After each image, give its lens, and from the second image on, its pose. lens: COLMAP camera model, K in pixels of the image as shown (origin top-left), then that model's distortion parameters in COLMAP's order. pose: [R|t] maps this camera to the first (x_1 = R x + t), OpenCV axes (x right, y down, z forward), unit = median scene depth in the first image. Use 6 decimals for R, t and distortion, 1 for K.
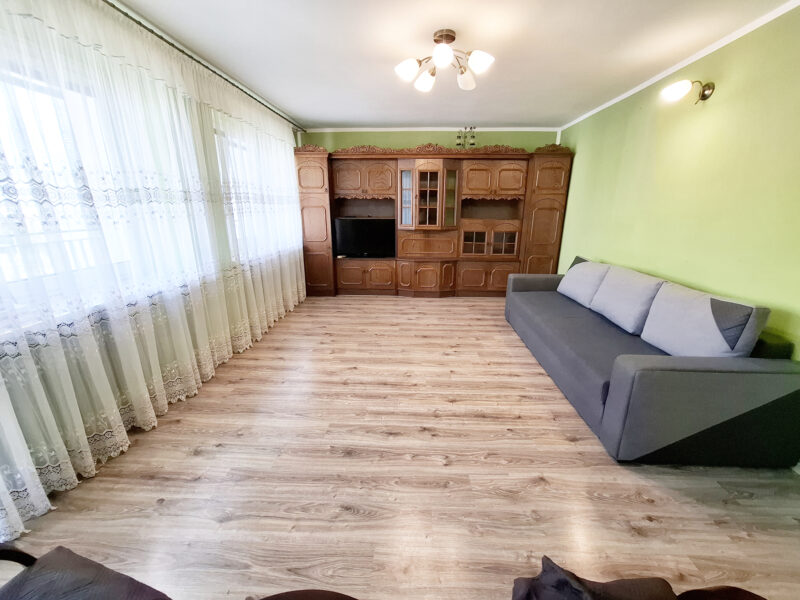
lens RADIAL K [[316.5, 0, 410.1], [0, 316.5, 294.2], [0, 0, 1]] dist [-0.006188, 0.002233]
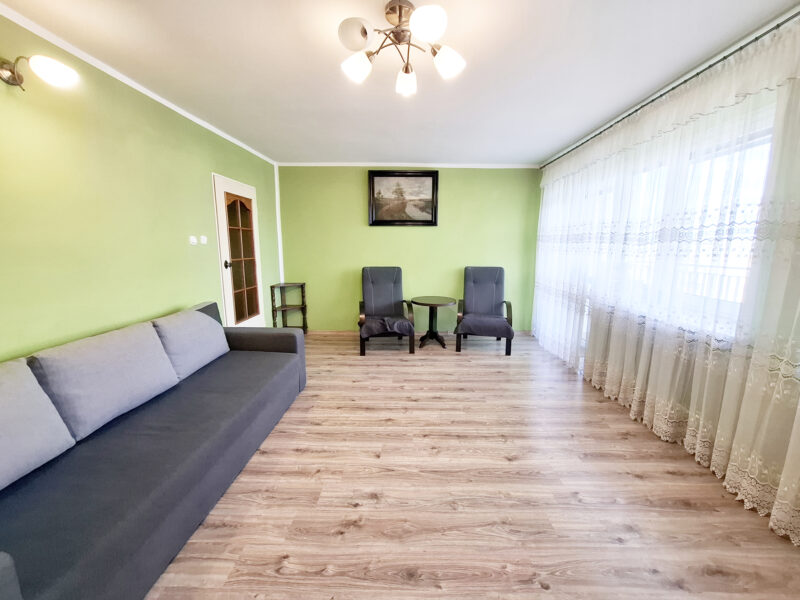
lens RADIAL K [[316.5, 0, 406.8], [0, 316.5, 295.0], [0, 0, 1]] dist [-0.006188, 0.002233]
pose [[-0.999938, -0.006682, -0.008903, 0.075227], [-0.009781, 0.909212, 0.416219, -0.432386], [0.005314, 0.416281, -0.909221, 1.574250]]
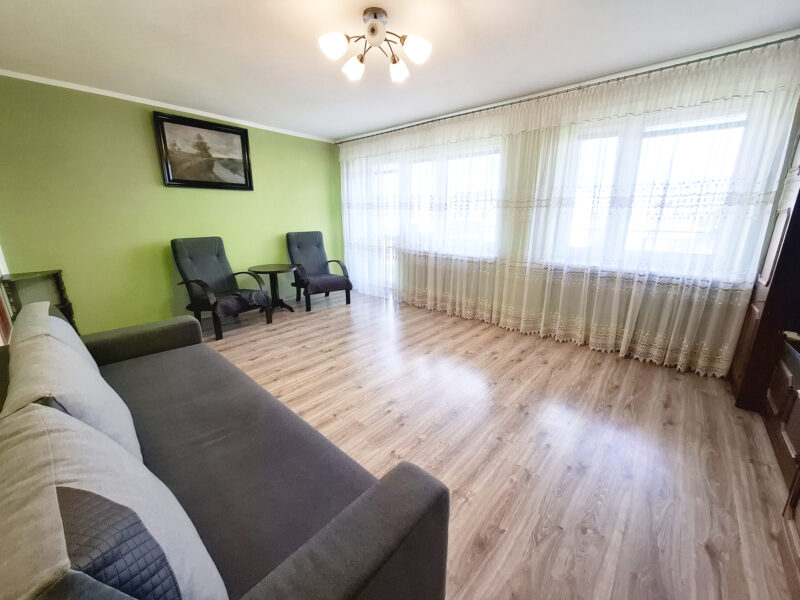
lens RADIAL K [[316.5, 0, 406.7], [0, 316.5, 294.2], [0, 0, 1]] dist [-0.006188, 0.002233]
pose [[-0.639078, 0.184579, -0.746666, 0.703431], [-0.213419, 0.890102, 0.402704, -0.408013], [0.738940, 0.416711, -0.529452, 1.521886]]
